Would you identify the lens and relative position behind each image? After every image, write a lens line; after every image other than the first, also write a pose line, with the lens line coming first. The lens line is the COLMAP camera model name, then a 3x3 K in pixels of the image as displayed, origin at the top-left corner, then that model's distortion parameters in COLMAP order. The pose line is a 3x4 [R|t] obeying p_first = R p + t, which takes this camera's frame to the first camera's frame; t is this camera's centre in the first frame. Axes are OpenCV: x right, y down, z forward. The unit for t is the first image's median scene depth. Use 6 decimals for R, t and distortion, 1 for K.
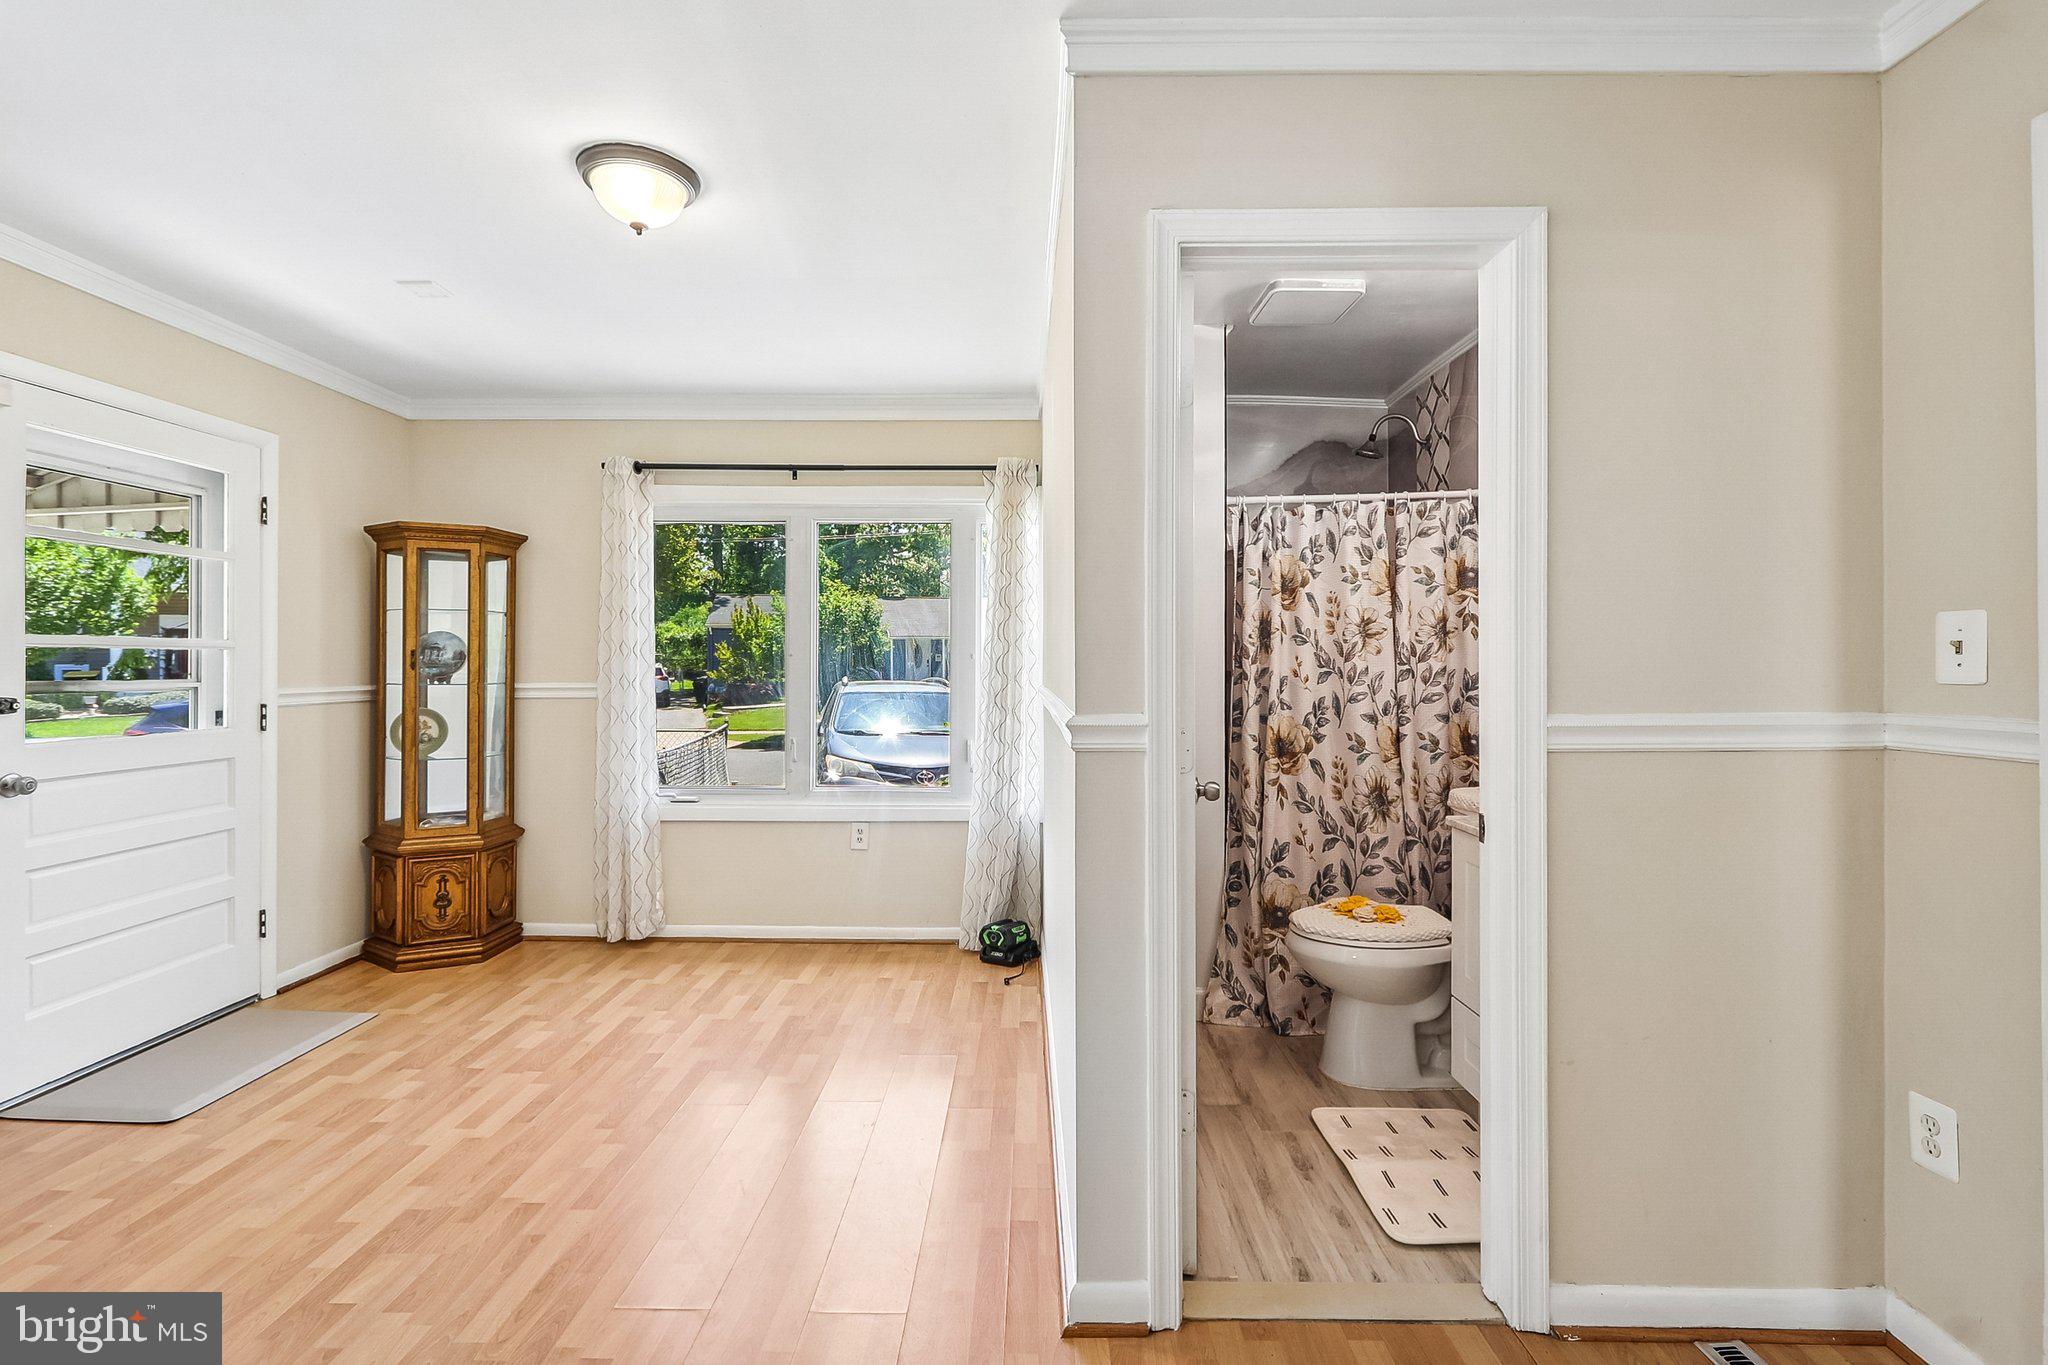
lens RADIAL K [[943.0, 0, 1015.4], [0, 943.0, 669.5], [0, 0, 1]] dist [0.002608, -0.001775]
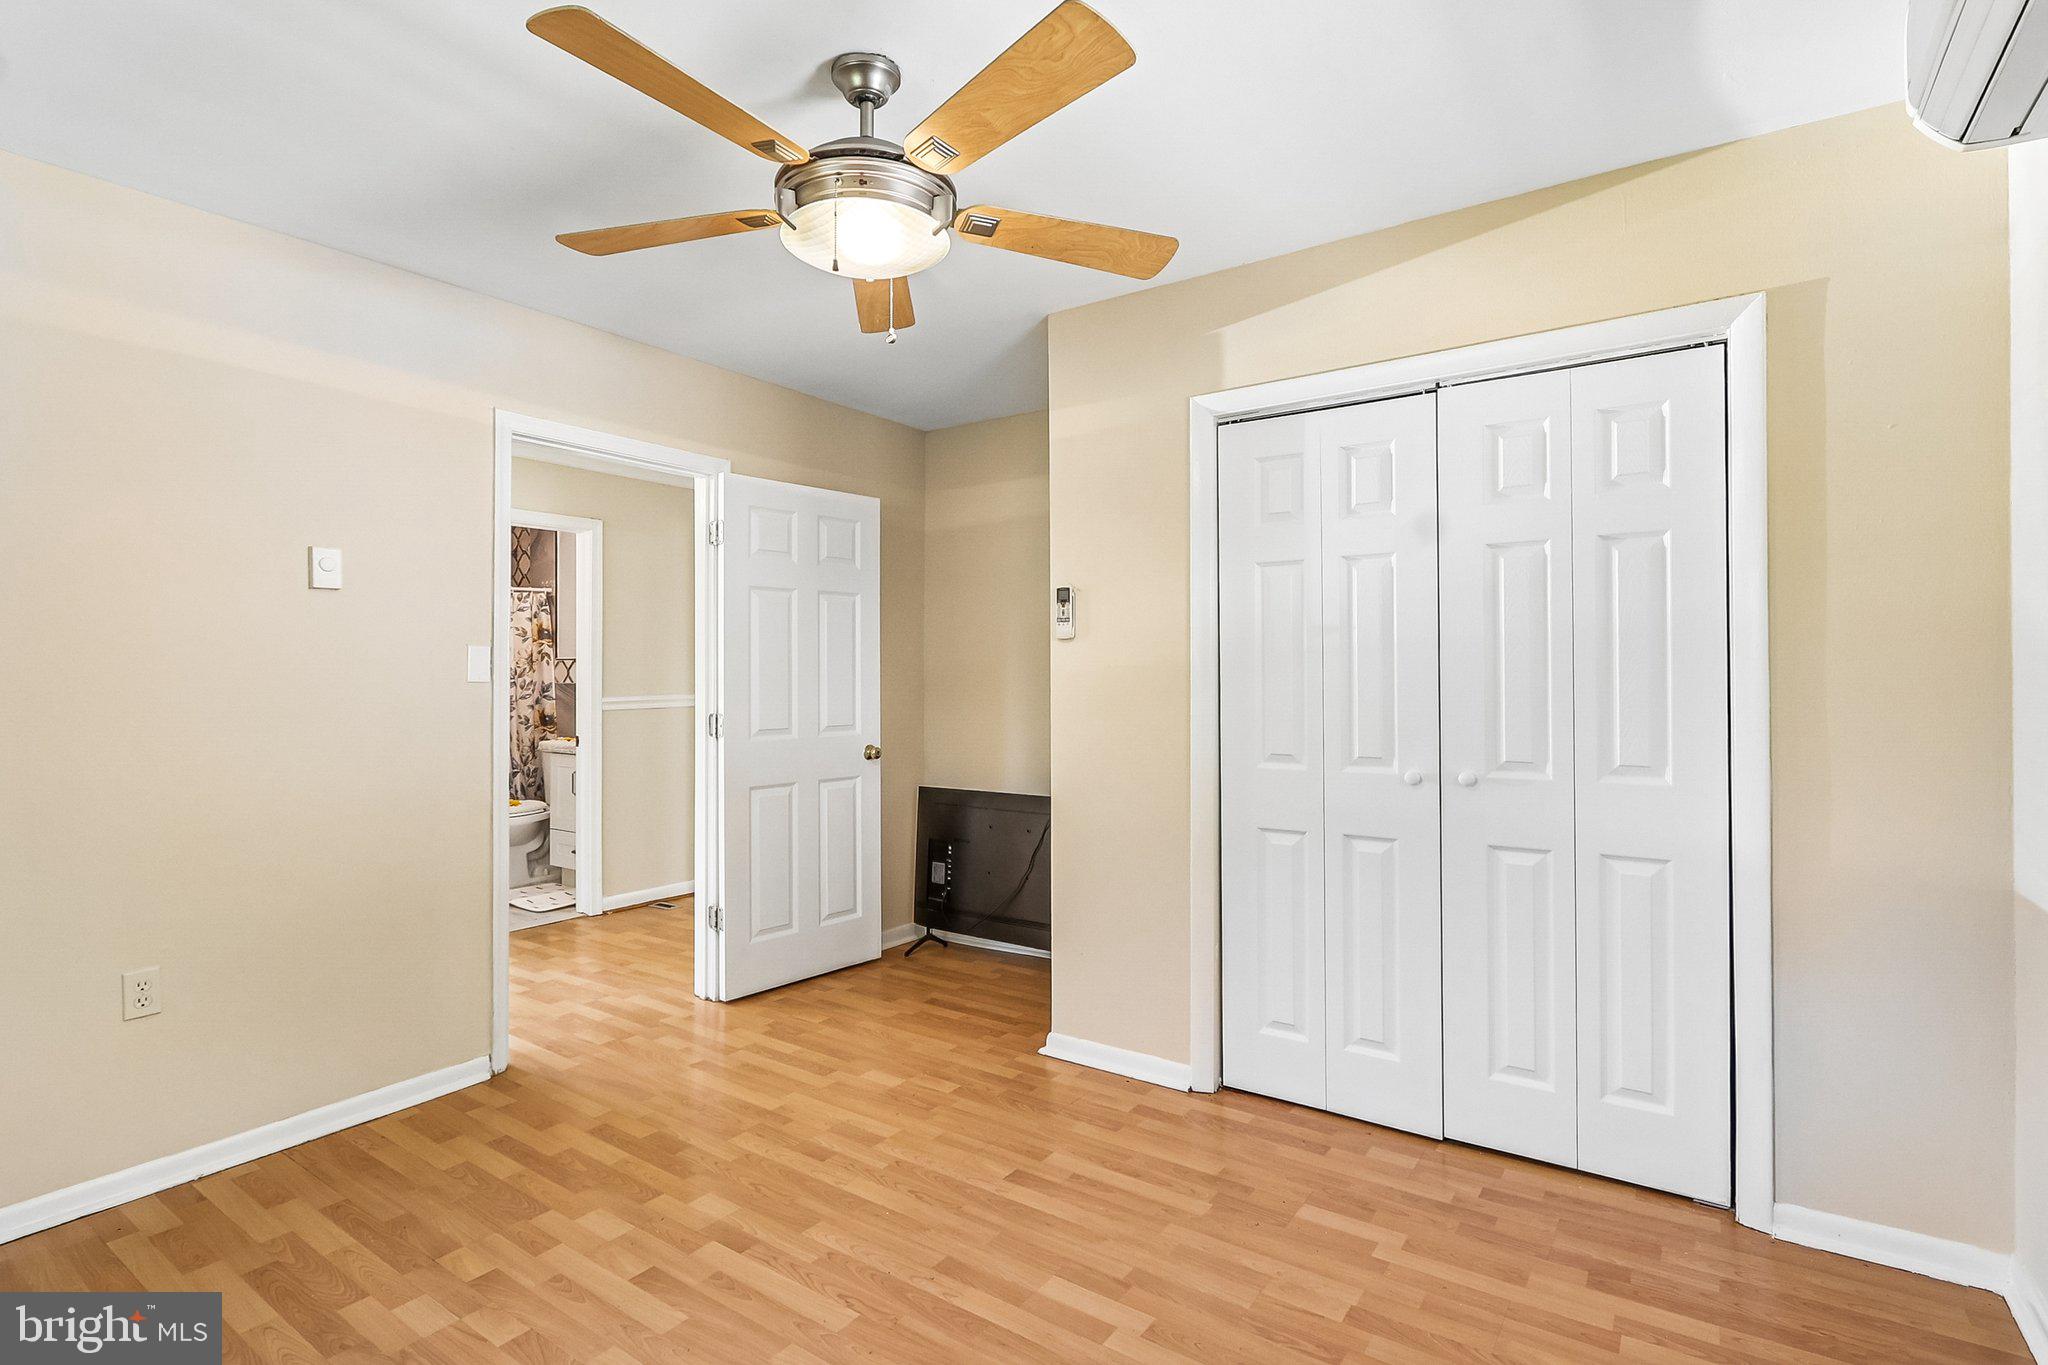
lens RADIAL K [[943.0, 0, 1004.6], [0, 943.0, 654.4], [0, 0, 1]] dist [0.002608, -0.001775]
pose [[0.549754, 0.011332, 0.835250, -0.612311], [0.008105, 0.999789, -0.018899, -0.011165], [-0.835287, 0.017159, 0.549546, -0.844662]]
